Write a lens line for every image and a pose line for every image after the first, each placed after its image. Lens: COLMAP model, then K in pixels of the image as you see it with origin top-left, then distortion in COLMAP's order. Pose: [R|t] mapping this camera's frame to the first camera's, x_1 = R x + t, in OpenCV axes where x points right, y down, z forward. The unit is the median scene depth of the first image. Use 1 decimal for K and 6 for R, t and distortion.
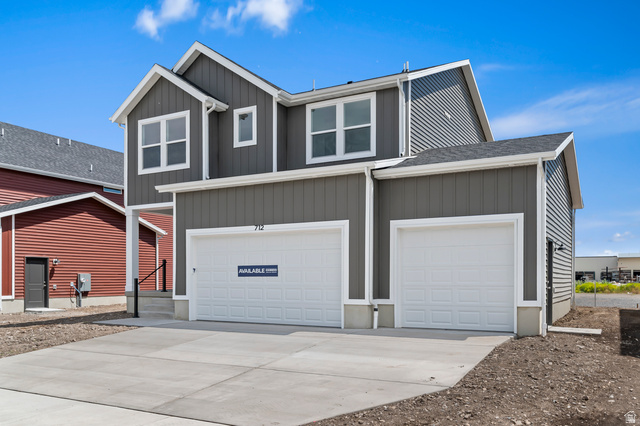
lens RADIAL K [[518.0, 0, 320.0], [0, 518.0, 213.0], [0, 0, 1]] dist [-0.000242, 0.000362]
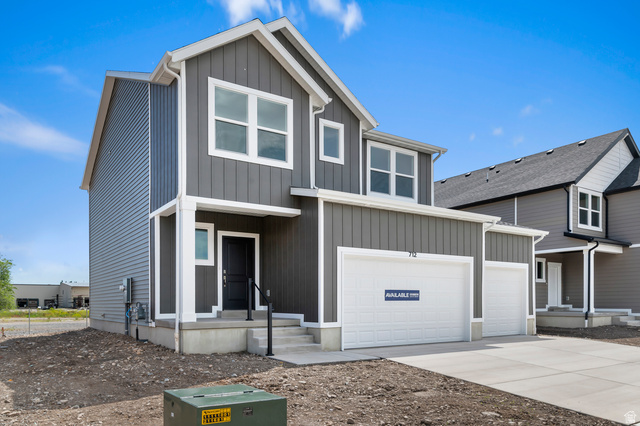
lens RADIAL K [[486.1, 0, 320.6], [0, 486.1, 249.5], [0, 0, 1]] dist [-0.010385, -0.003042]
pose [[0.451875, 0.098617, 0.886614, -0.997769], [-0.107563, 0.992643, -0.055590, 0.085867], [-0.885573, -0.070248, 0.459158, 0.653738]]
